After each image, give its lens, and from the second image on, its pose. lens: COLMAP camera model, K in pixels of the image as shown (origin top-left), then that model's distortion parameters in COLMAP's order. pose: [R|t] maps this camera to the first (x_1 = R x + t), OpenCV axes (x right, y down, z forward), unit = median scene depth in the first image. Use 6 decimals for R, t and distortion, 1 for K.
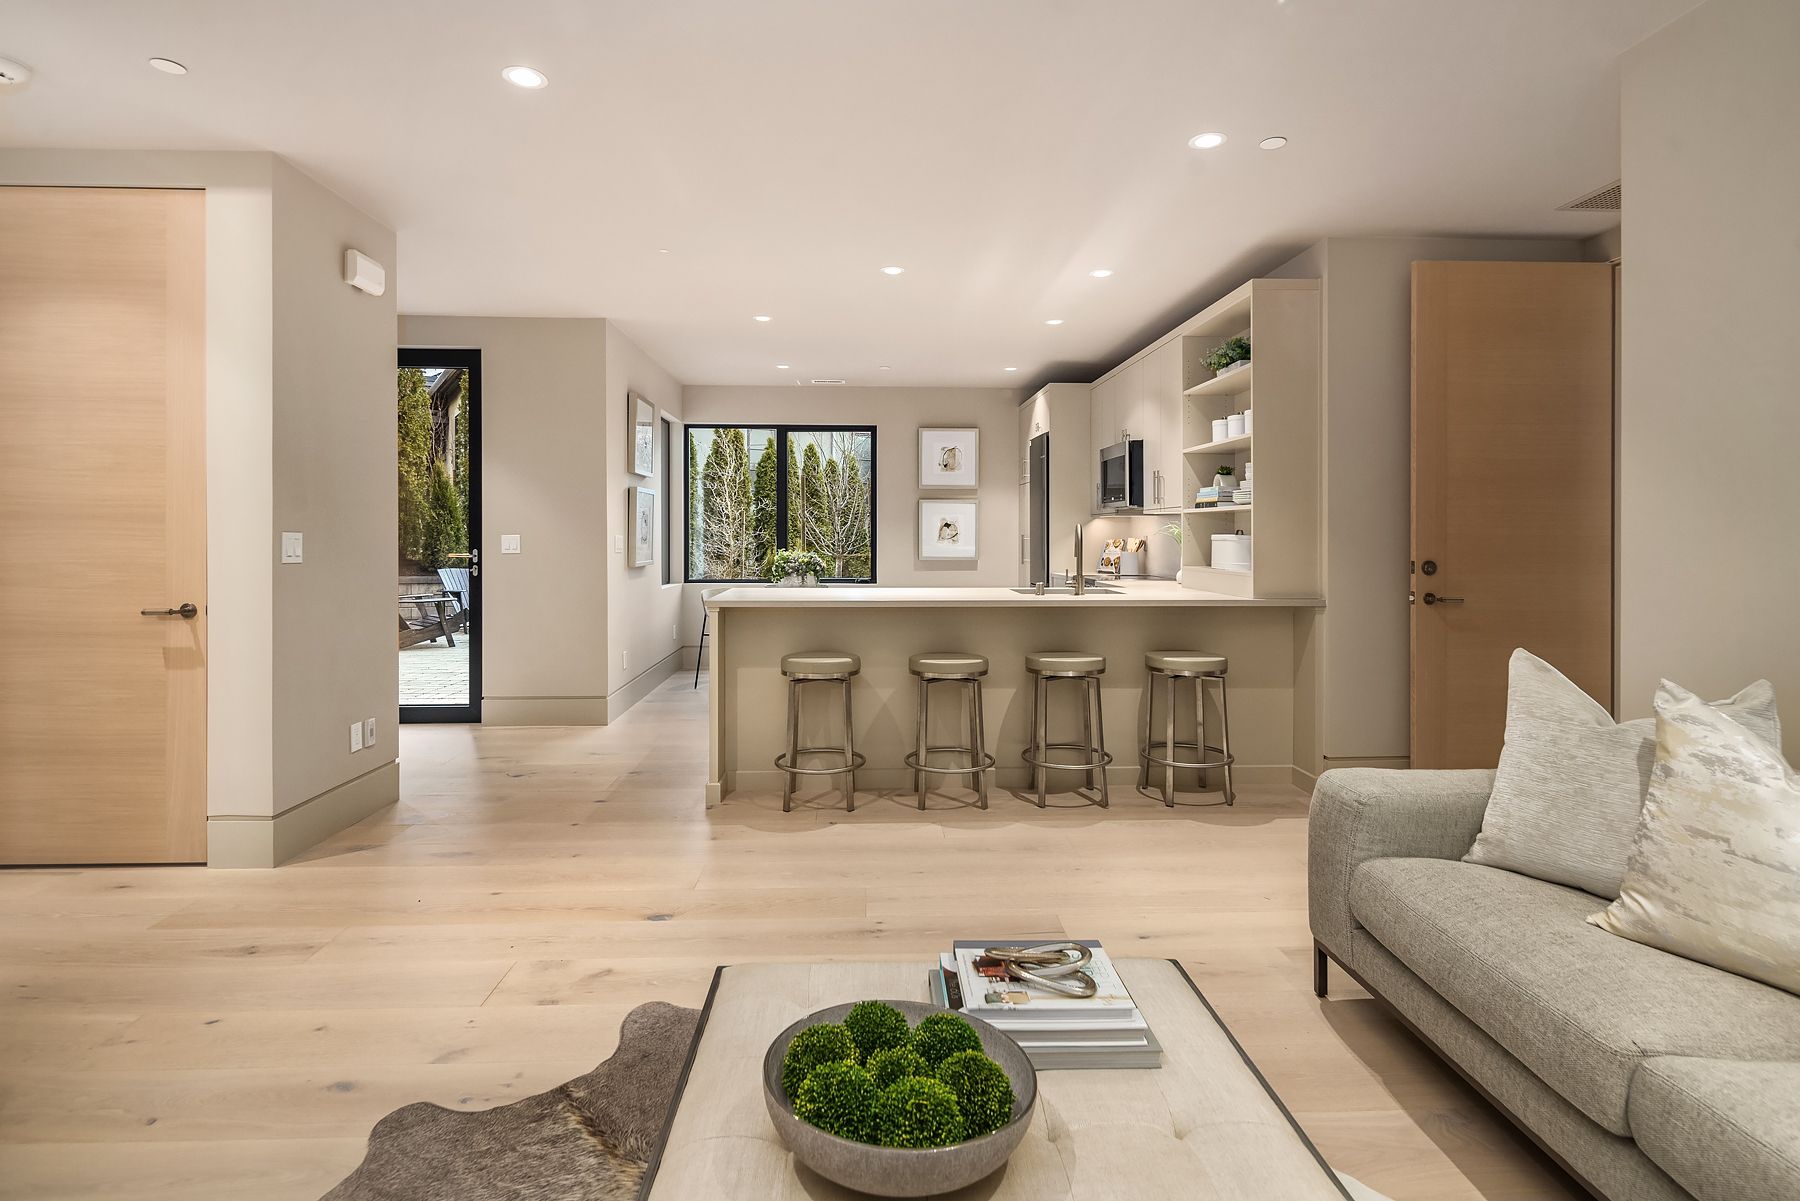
lens RADIAL K [[869.3, 0, 894.1], [0, 869.3, 527.2], [0, 0, 1]] dist [0.000288, 0.000014]
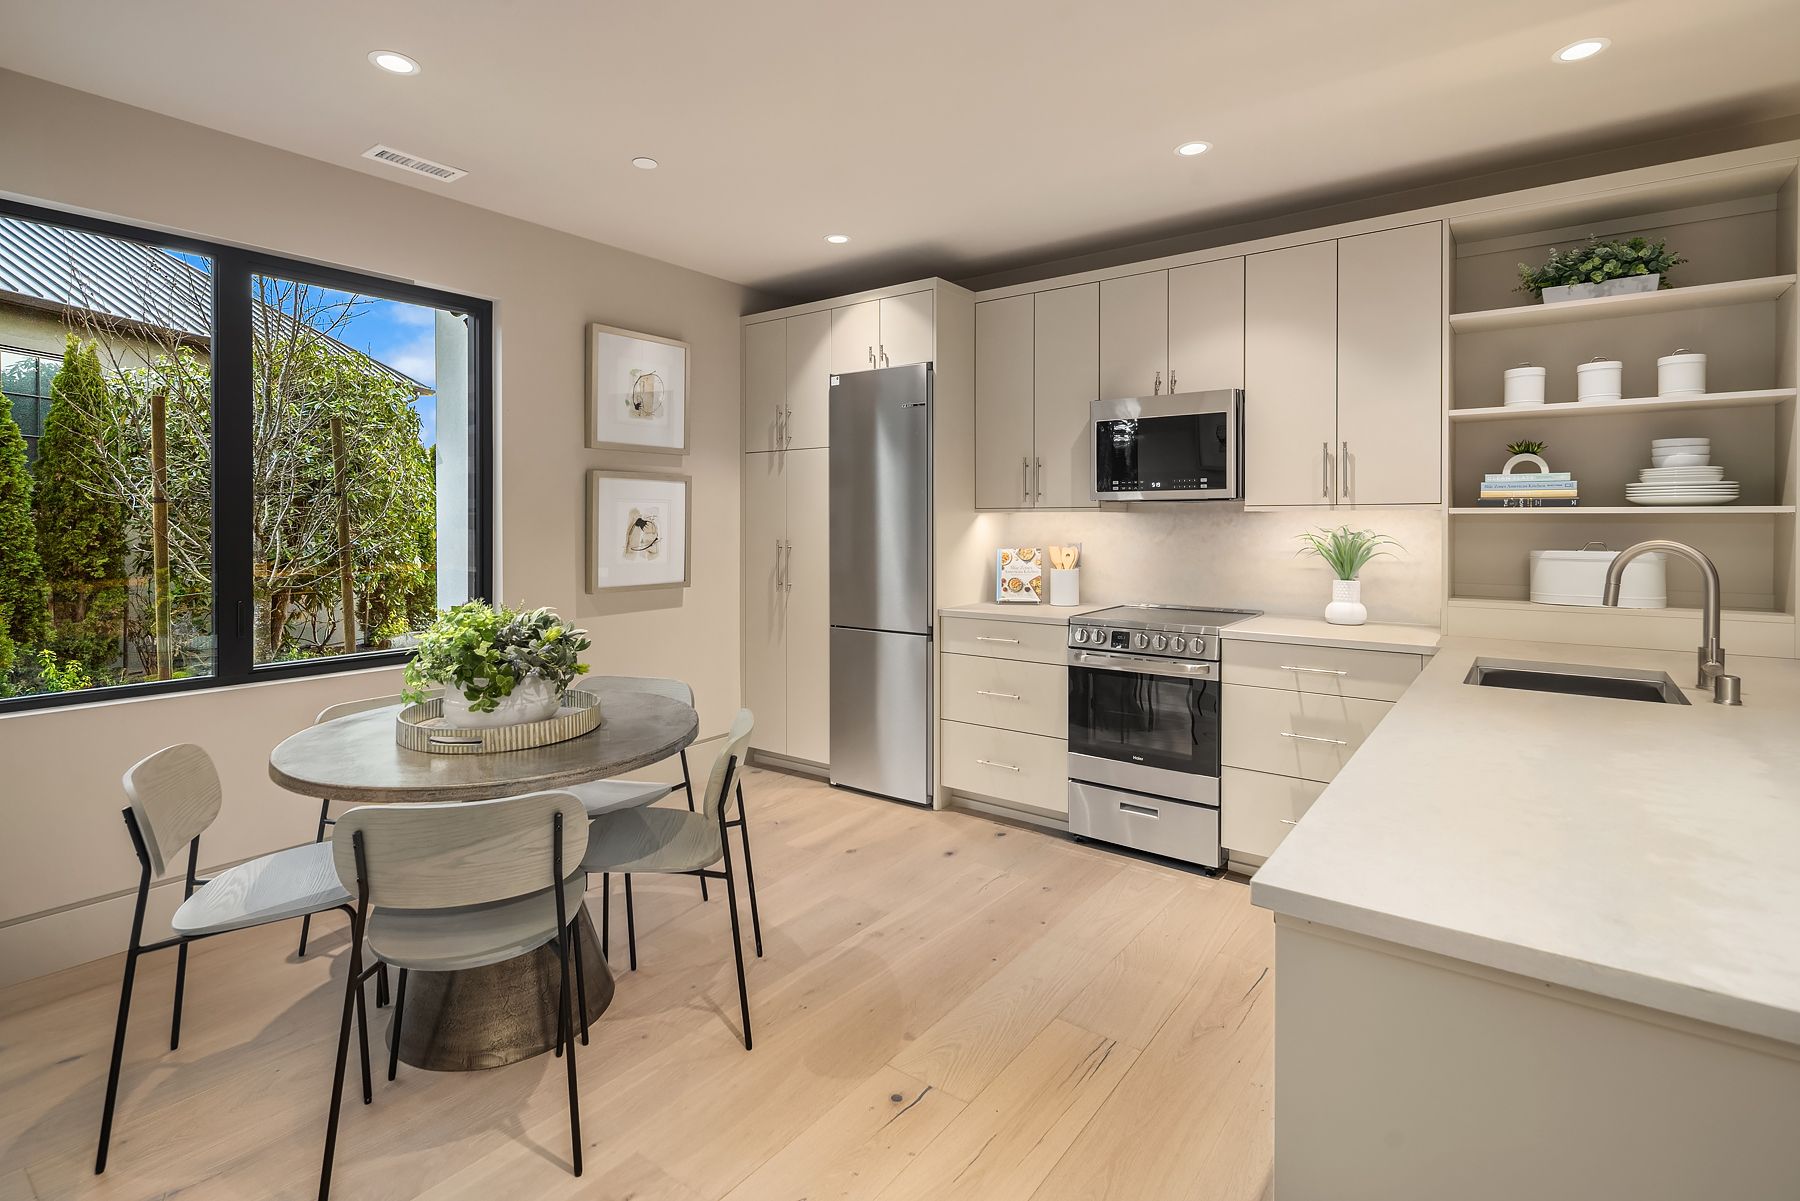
lens RADIAL K [[869.3, 0, 894.1], [0, 869.3, 527.2], [0, 0, 1]] dist [0.000288, 0.000014]
pose [[0.622553, -0.007497, 0.782542, -0.246516], [-0.006436, 0.999871, 0.014699, -0.008696], [-0.782551, -0.014187, 0.622424, 0.564322]]
